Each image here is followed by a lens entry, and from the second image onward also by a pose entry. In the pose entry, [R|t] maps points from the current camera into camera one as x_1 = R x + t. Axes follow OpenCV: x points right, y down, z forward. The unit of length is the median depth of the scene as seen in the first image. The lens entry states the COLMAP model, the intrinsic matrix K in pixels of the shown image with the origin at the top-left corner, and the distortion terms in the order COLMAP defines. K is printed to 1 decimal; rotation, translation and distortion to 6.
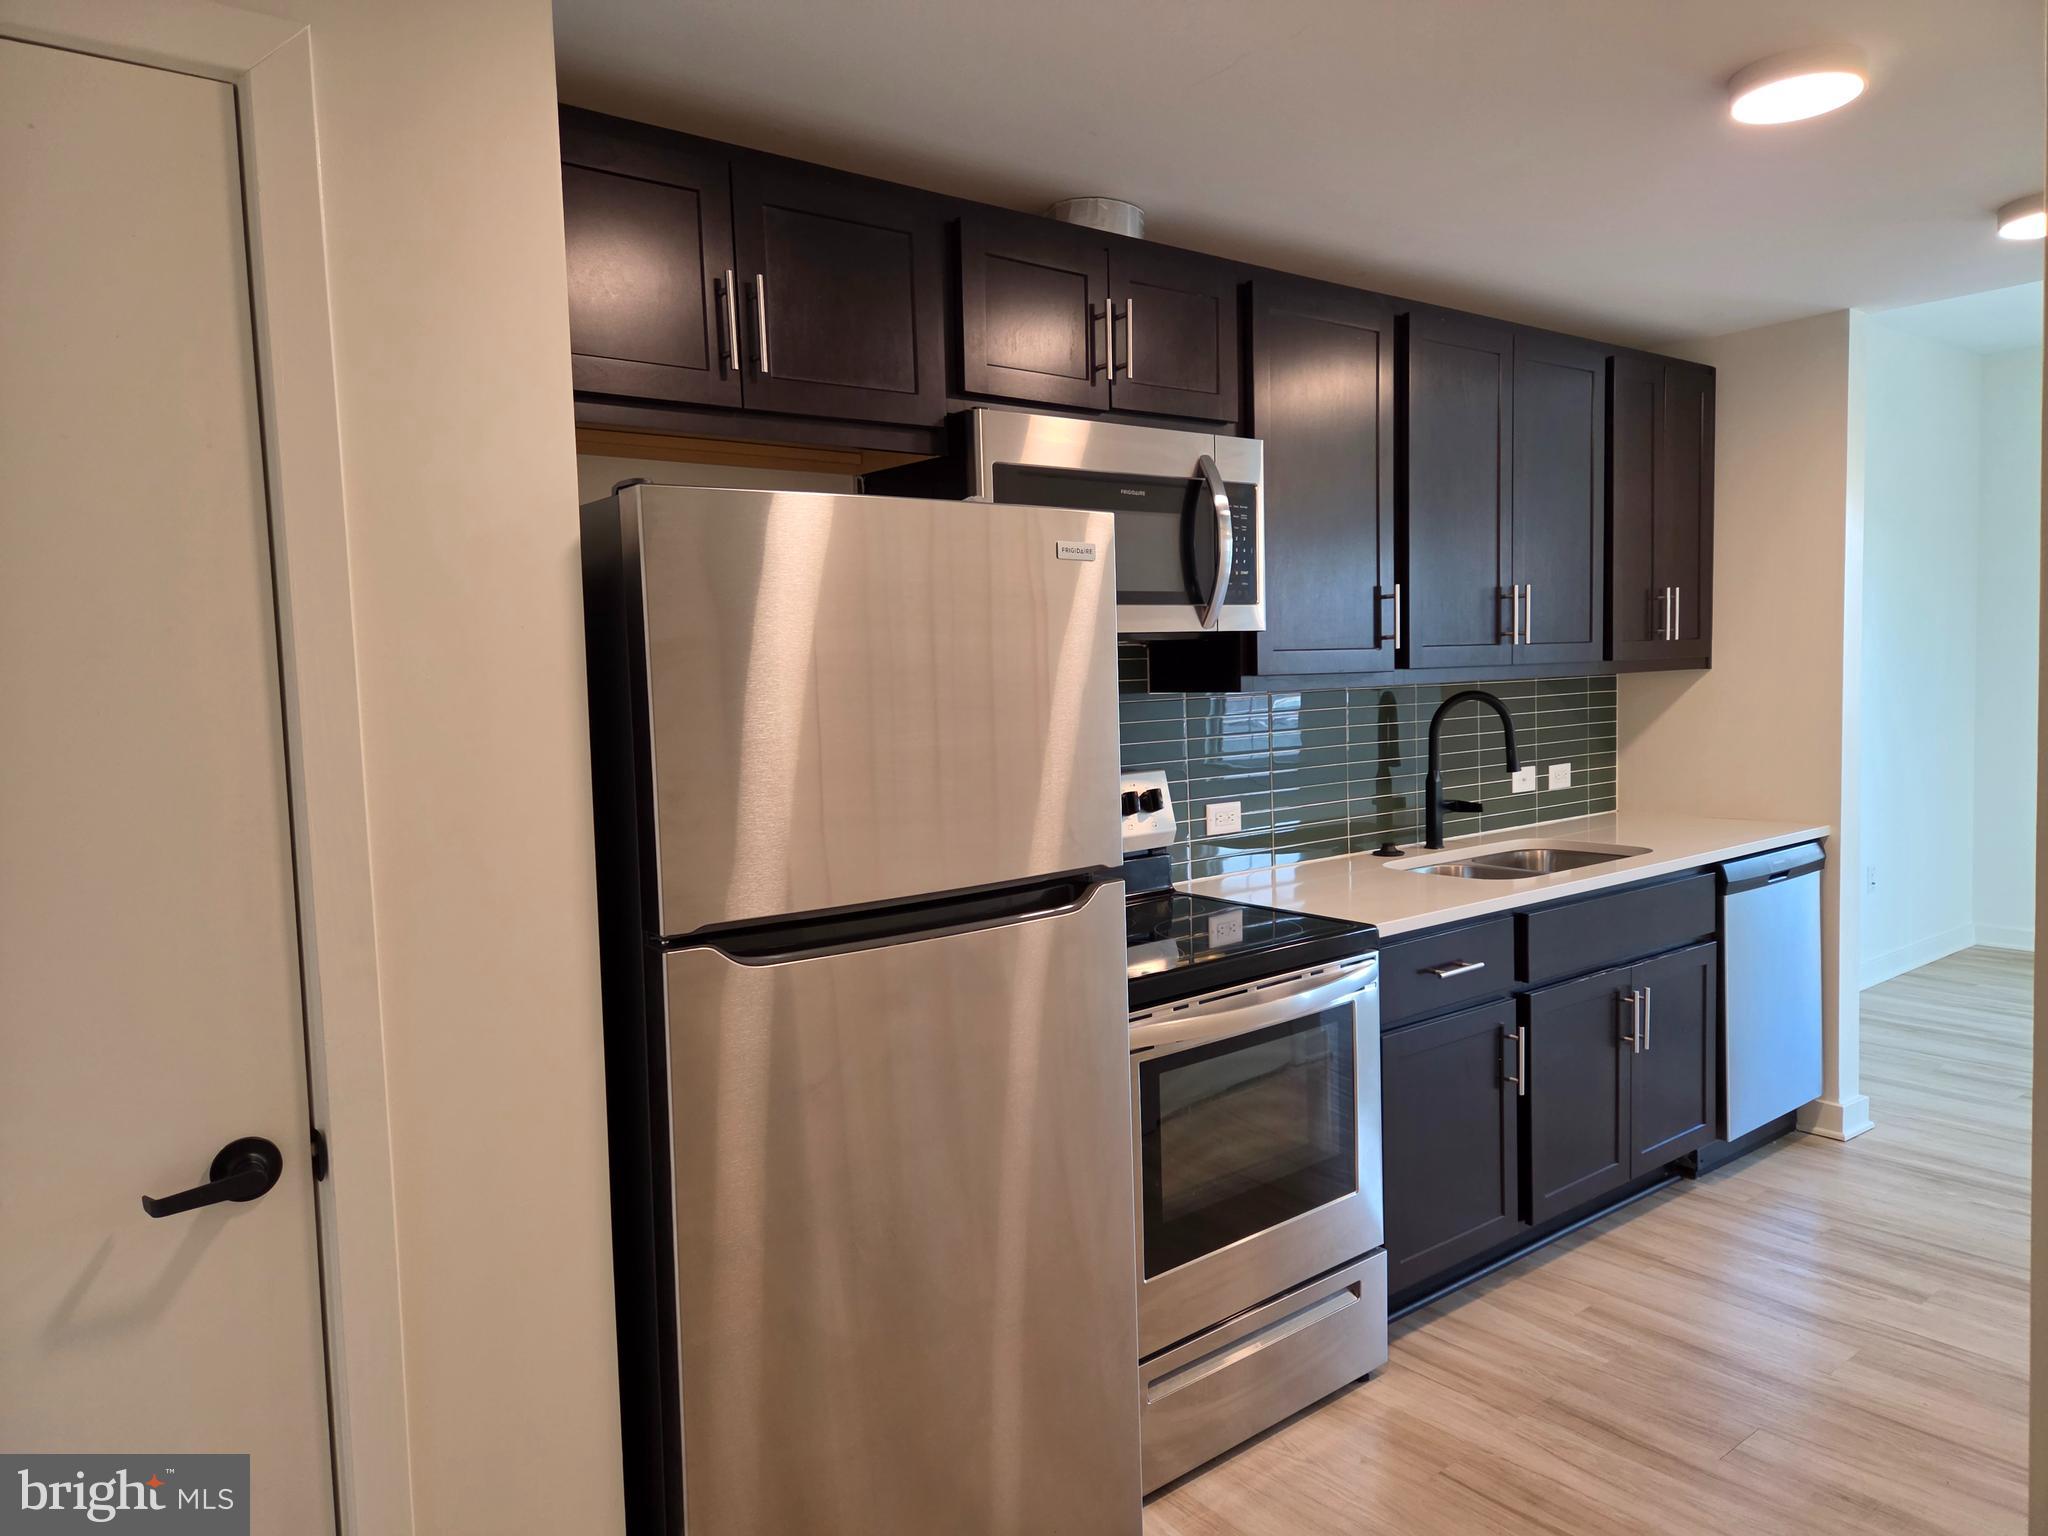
lens RADIAL K [[1373.0, 0, 1029.7], [0, 1373.0, 757.2], [0, 0, 1]] dist [0.059579, -0.046972]
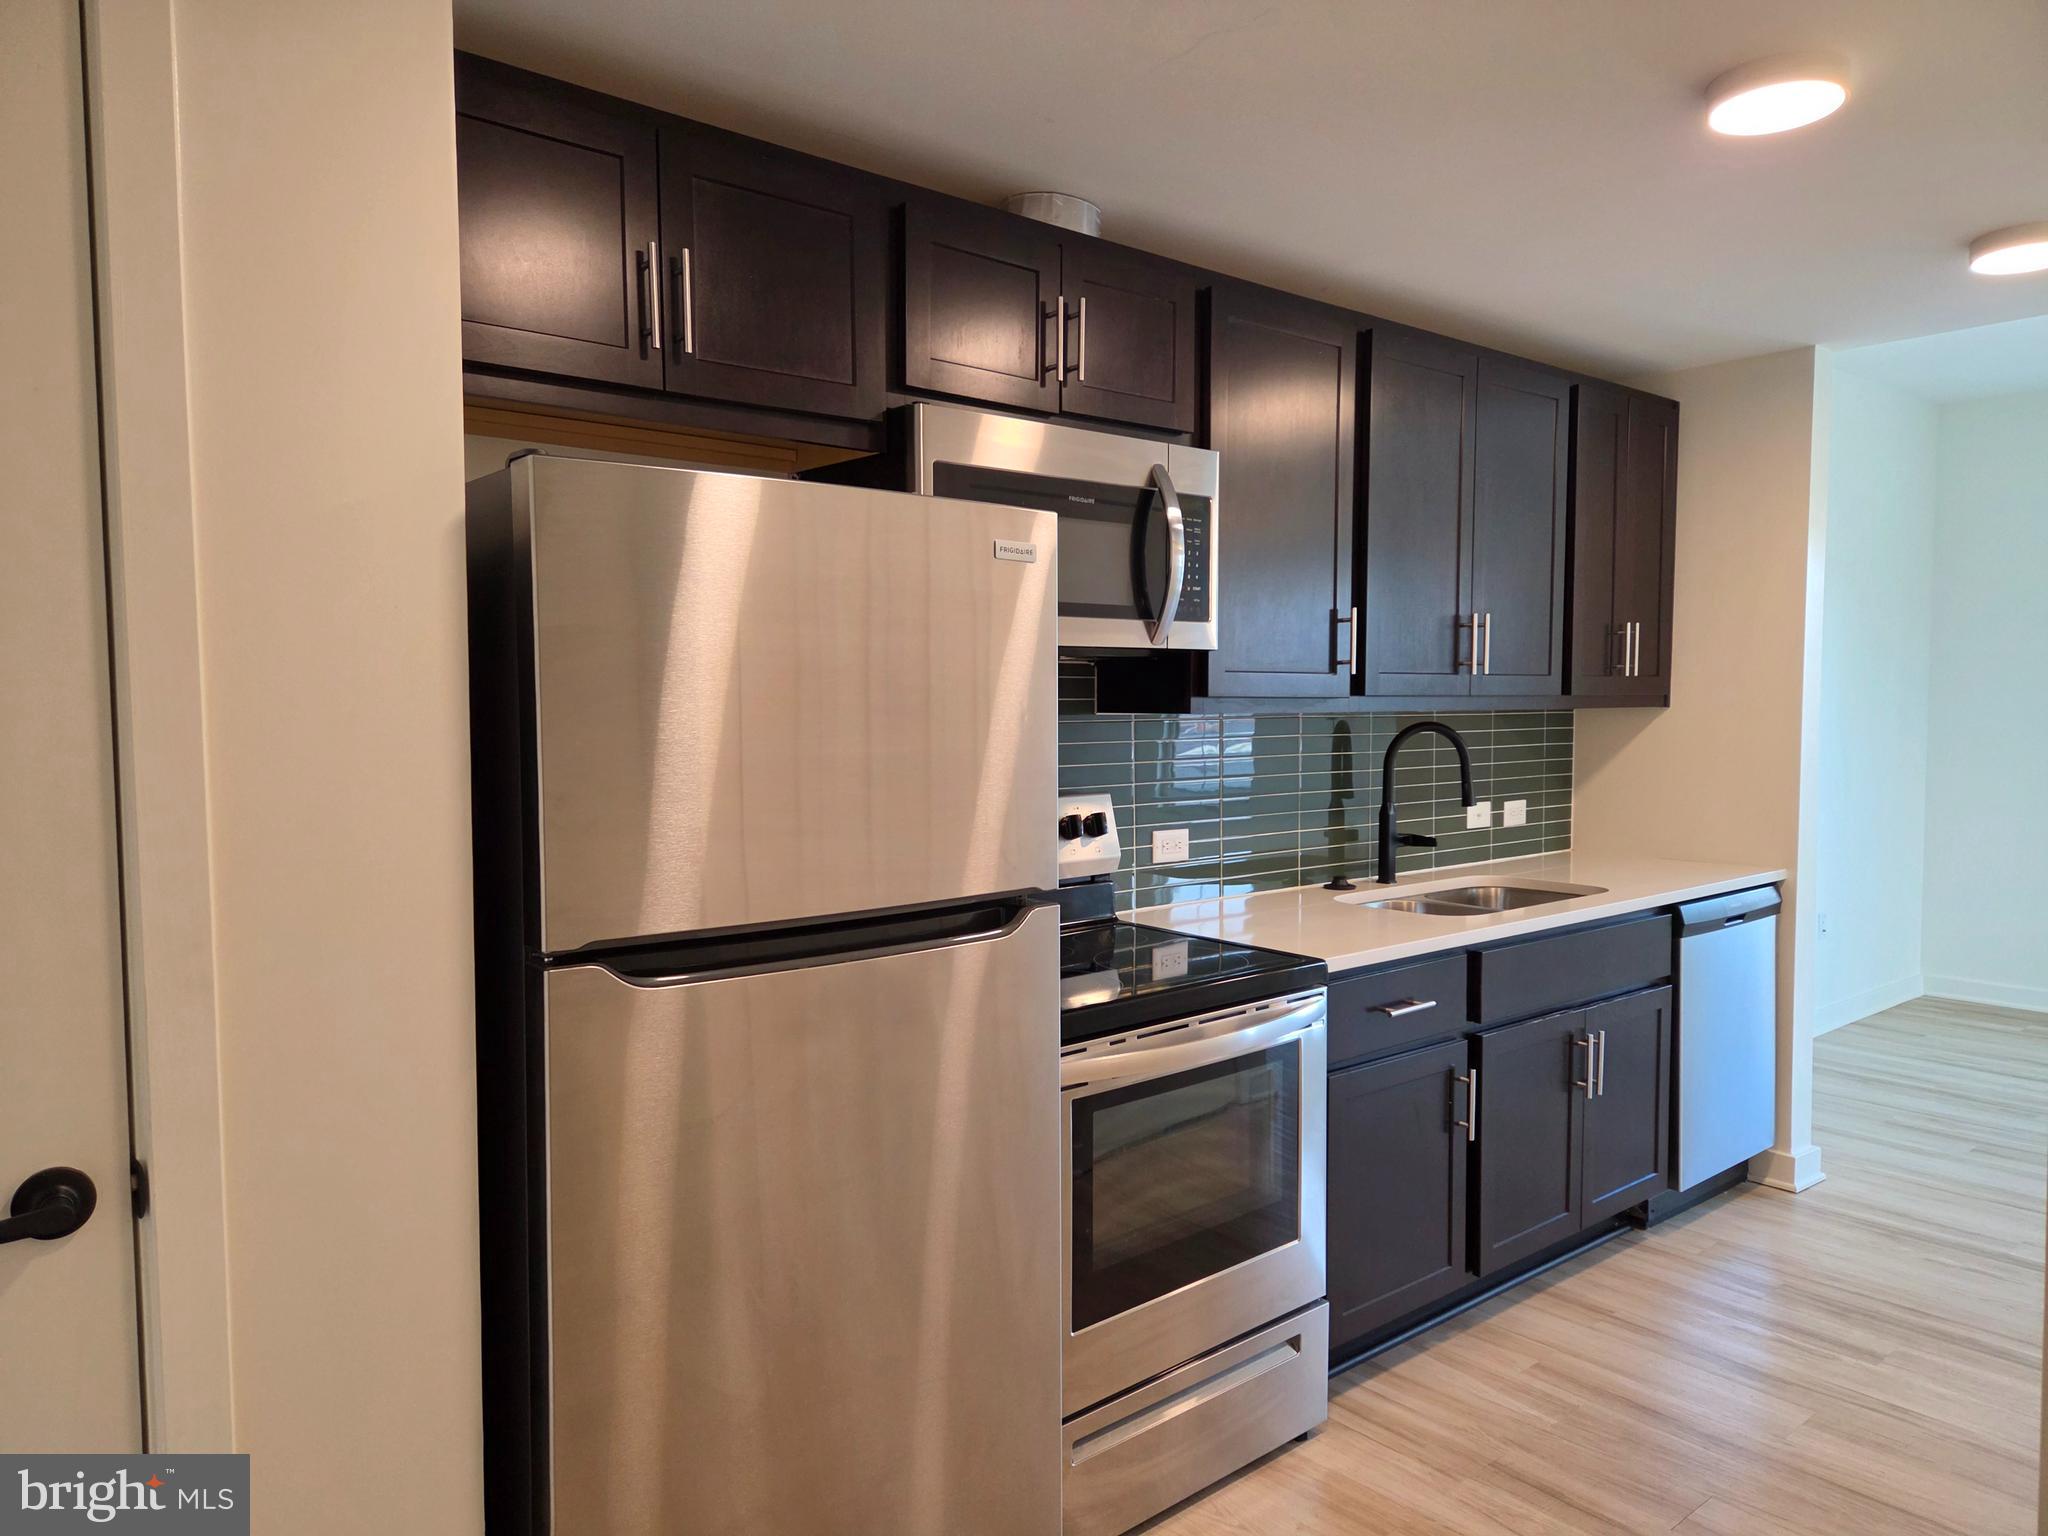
lens RADIAL K [[1373.0, 0, 1023.7], [0, 1373.0, 766.8], [0, 0, 1]] dist [0.059579, -0.046972]
pose [[0.999318, 0.025226, 0.026959, 0.013246], [-0.024796, 0.999562, -0.016174, 0.008807], [-0.027355, 0.015495, 0.999506, 0.048360]]
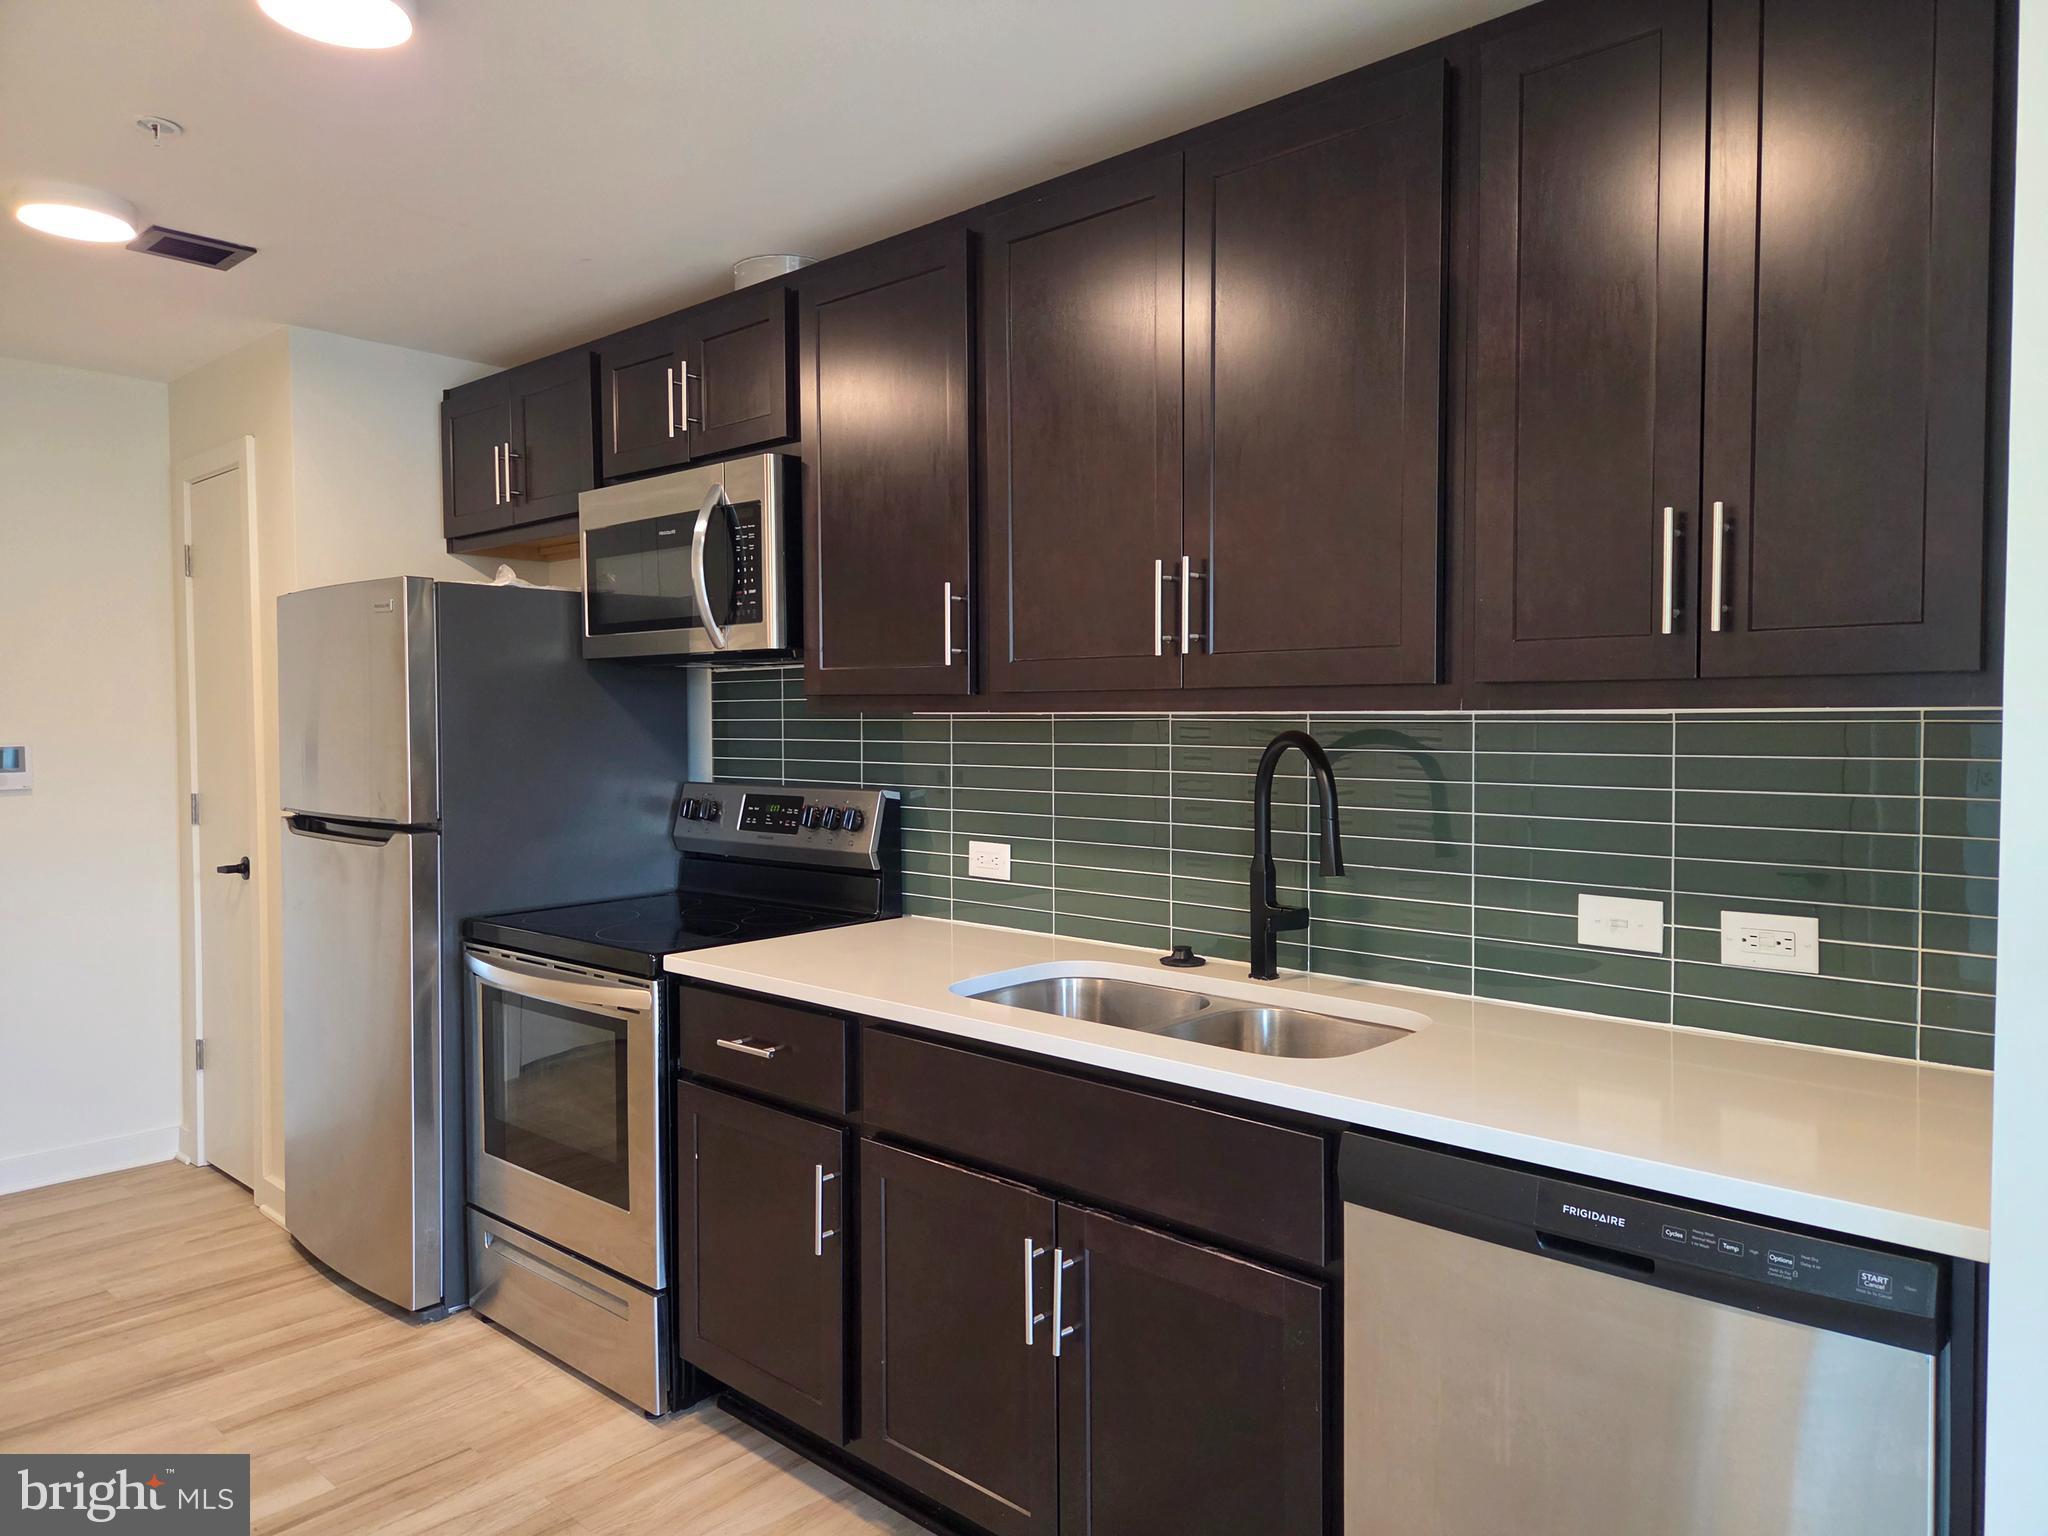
lens RADIAL K [[1373.0, 0, 1029.0], [0, 1373.0, 749.8], [0, 0, 1]] dist [0.059579, -0.046972]
pose [[0.160046, 0.057361, -0.985442, 1.224185], [-0.065282, 0.996740, 0.047416, -0.083305], [0.984949, 0.056743, 0.163269, 1.080477]]
